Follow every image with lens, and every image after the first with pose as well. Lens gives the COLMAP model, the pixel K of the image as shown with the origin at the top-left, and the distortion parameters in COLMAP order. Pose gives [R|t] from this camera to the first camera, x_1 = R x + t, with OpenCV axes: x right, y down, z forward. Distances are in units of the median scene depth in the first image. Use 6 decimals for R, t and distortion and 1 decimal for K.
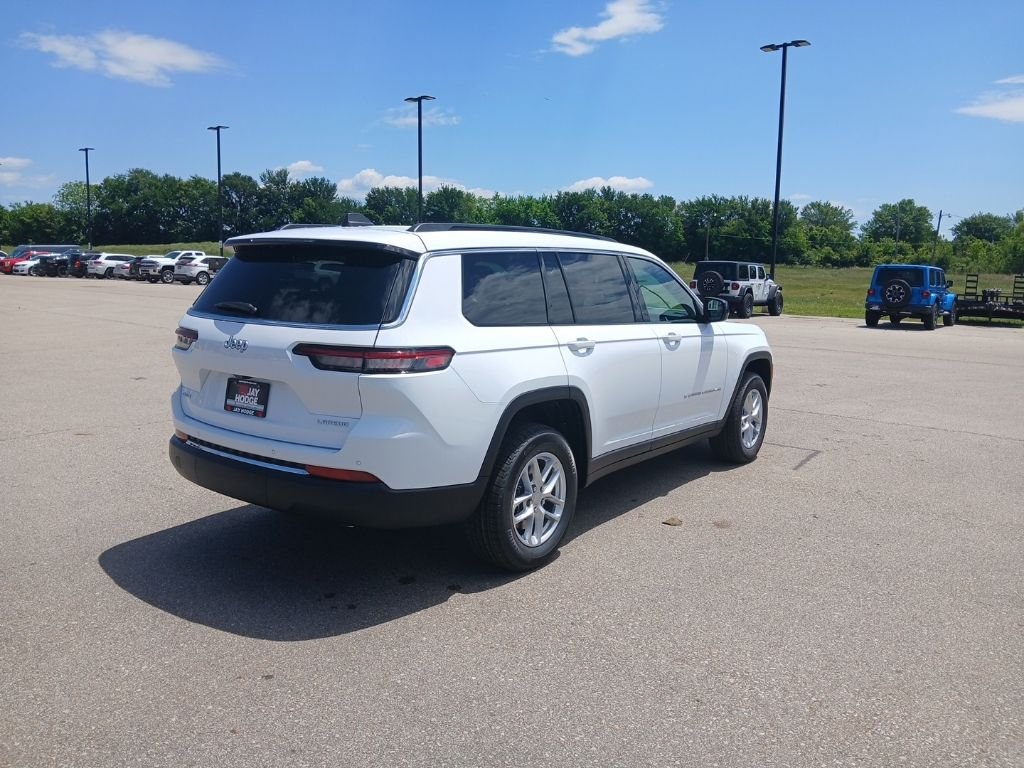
lens RADIAL K [[793.0, 0, 514.0], [0, 793.0, 375.3], [0, 0, 1]] dist [0.034425, -0.088822]
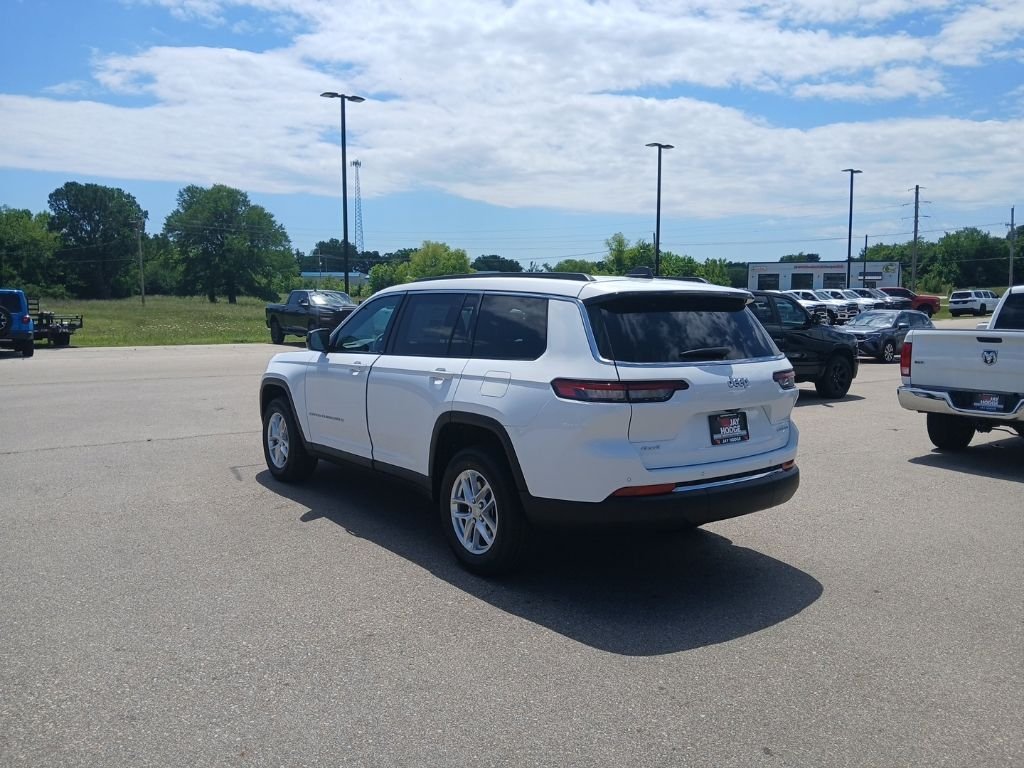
lens RADIAL K [[795.9, 0, 535.8], [0, 795.9, 364.8], [0, 0, 1]] dist [-0.006689, -0.023698]
pose [[0.271278, -0.089912, 0.958292, -0.157886], [0.123935, 0.990602, 0.057859, -0.017201], [-0.954488, 0.103070, 0.279872, 0.097905]]
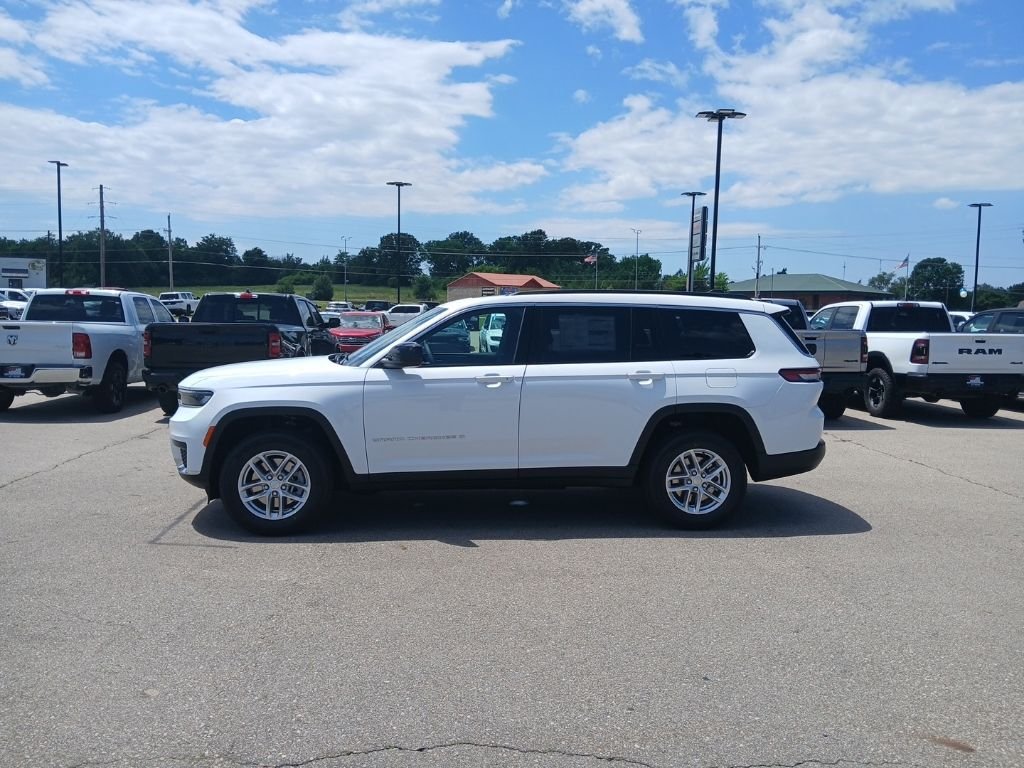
lens RADIAL K [[795.9, 0, 511.9], [0, 795.9, 388.8], [0, 0, 1]] dist [-0.006689, -0.023698]
pose [[-0.670212, -0.098203, 0.735644, -0.130363], [0.071432, 0.978070, 0.195644, -0.040777], [-0.738724, 0.183671, -0.648499, 0.279528]]
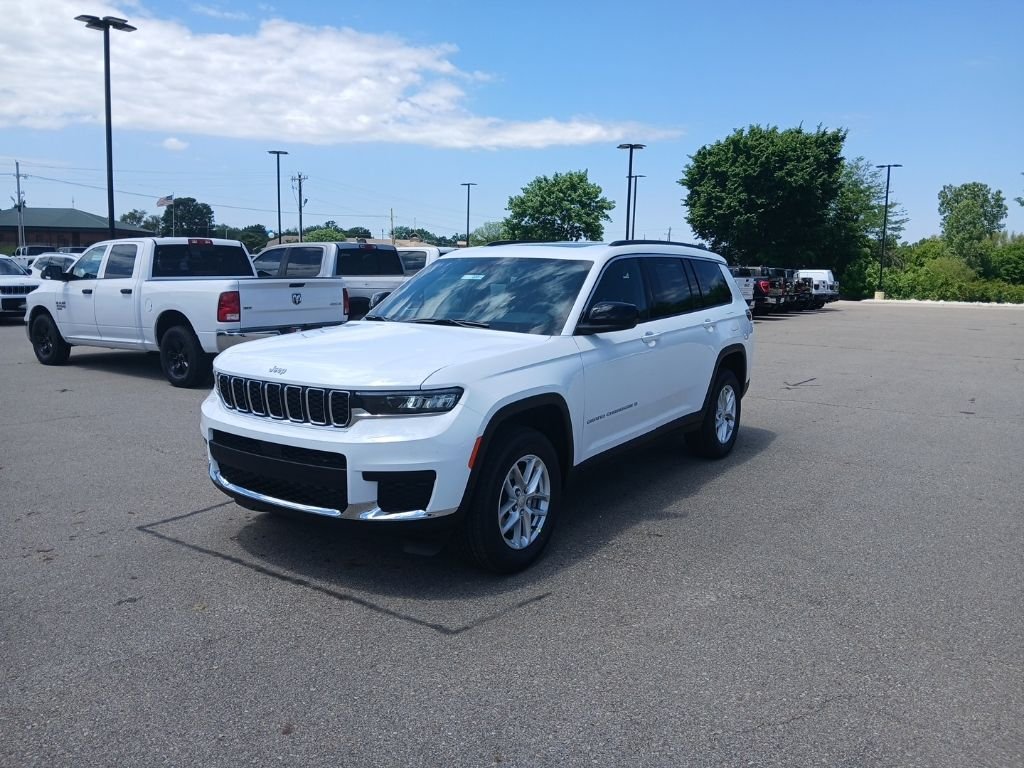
lens RADIAL K [[793.0, 0, 514.5], [0, 793.0, 381.7], [0, 0, 1]] dist [0.034425, -0.088822]
pose [[-0.998127, -0.028987, -0.053873, 0.021838], [-0.042723, 0.960585, 0.274682, -0.043647], [0.043788, 0.276470, -0.960025, 0.322225]]
